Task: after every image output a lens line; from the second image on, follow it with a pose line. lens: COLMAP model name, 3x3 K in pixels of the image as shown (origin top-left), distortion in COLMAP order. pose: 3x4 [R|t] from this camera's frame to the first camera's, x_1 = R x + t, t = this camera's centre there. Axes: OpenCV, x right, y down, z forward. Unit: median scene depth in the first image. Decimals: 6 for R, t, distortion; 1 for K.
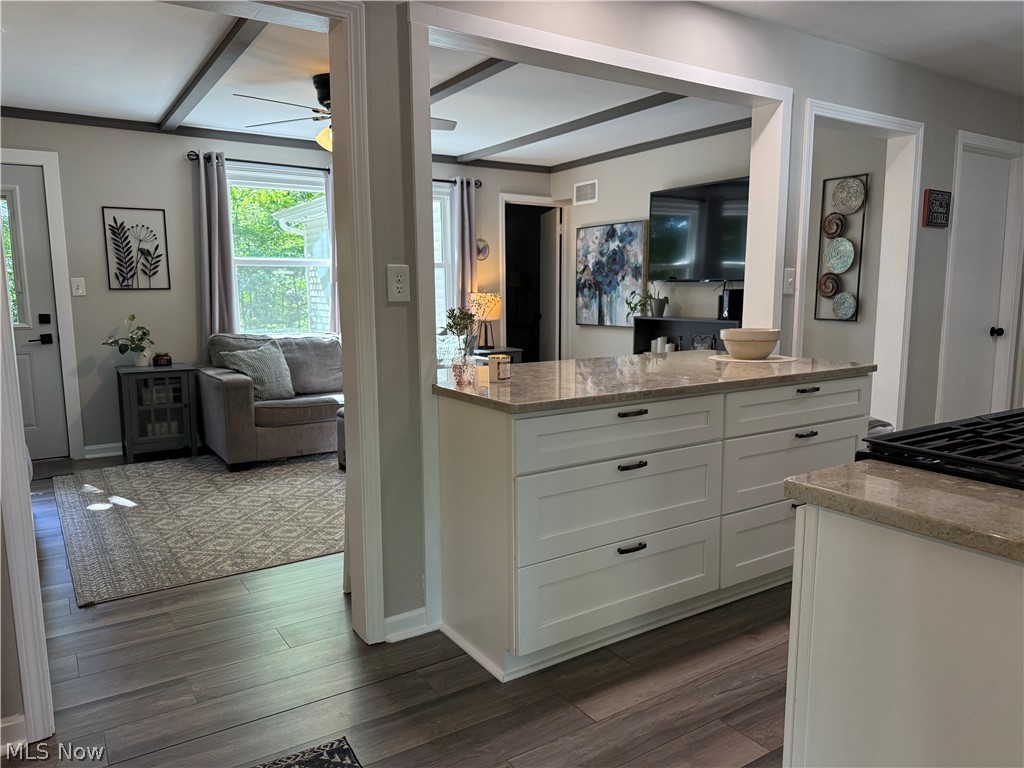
lens RADIAL K [[711.7, 0, 510.0], [0, 711.7, 395.9], [0, 0, 1]] dist [0.085845, -0.109154]
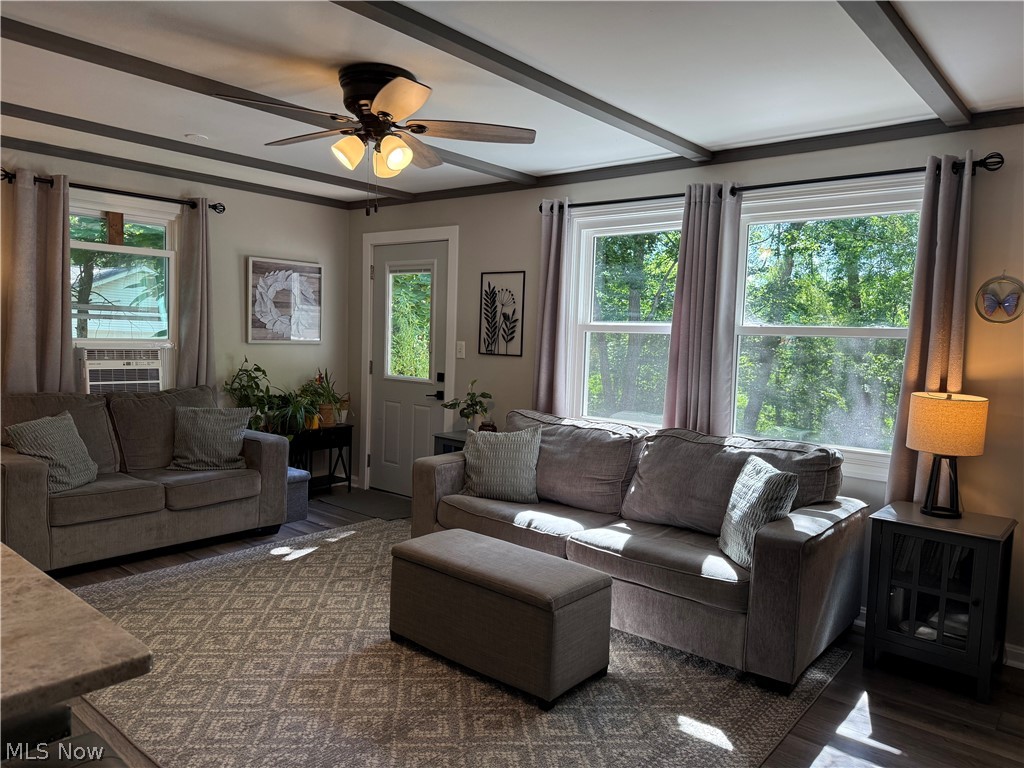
lens RADIAL K [[714.0, 0, 517.3], [0, 714.0, 381.3], [0, 0, 1]] dist [0.092584, -0.144526]
pose [[0.289872, 0.074324, -0.954175, 0.455736], [-0.185540, 0.982430, 0.020159, -0.154842], [0.938908, 0.171194, 0.298569, 0.845240]]
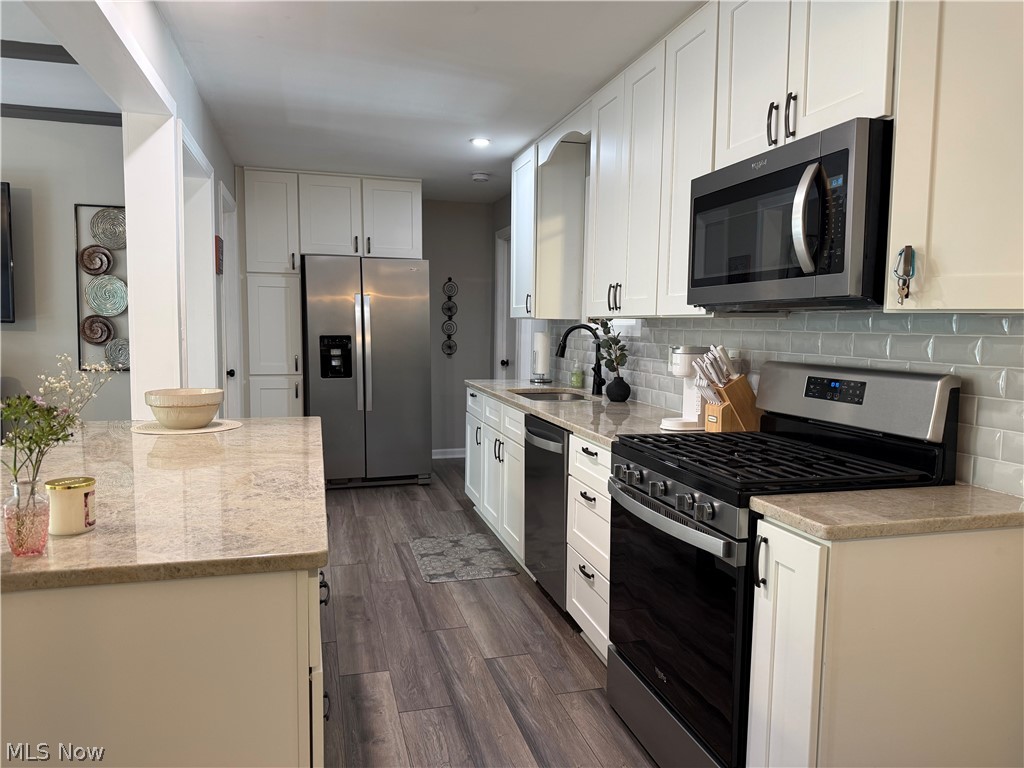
lens RADIAL K [[714.0, 0, 517.3], [0, 714.0, 381.3], [0, 0, 1]] dist [0.092584, -0.144526]
pose [[0.295040, -0.068805, 0.953004, -0.225118], [0.131940, 0.990783, 0.030685, -0.054992], [-0.946331, 0.116686, 0.301399, 0.287866]]
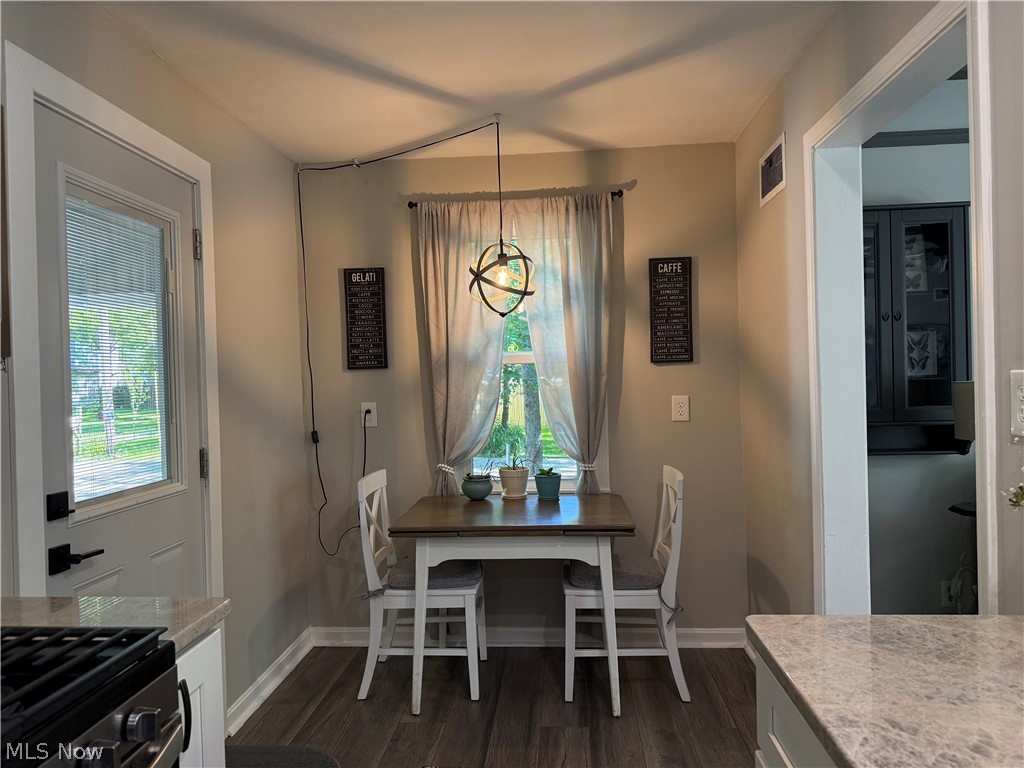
lens RADIAL K [[711.7, 0, 510.0], [0, 711.7, 395.9], [0, 0, 1]] dist [0.085845, -0.109154]
pose [[-0.606466, 0.046150, -0.793769, 0.275365], [-0.089249, 0.988054, 0.125635, -0.100726], [0.790084, 0.147036, -0.595103, 0.525778]]
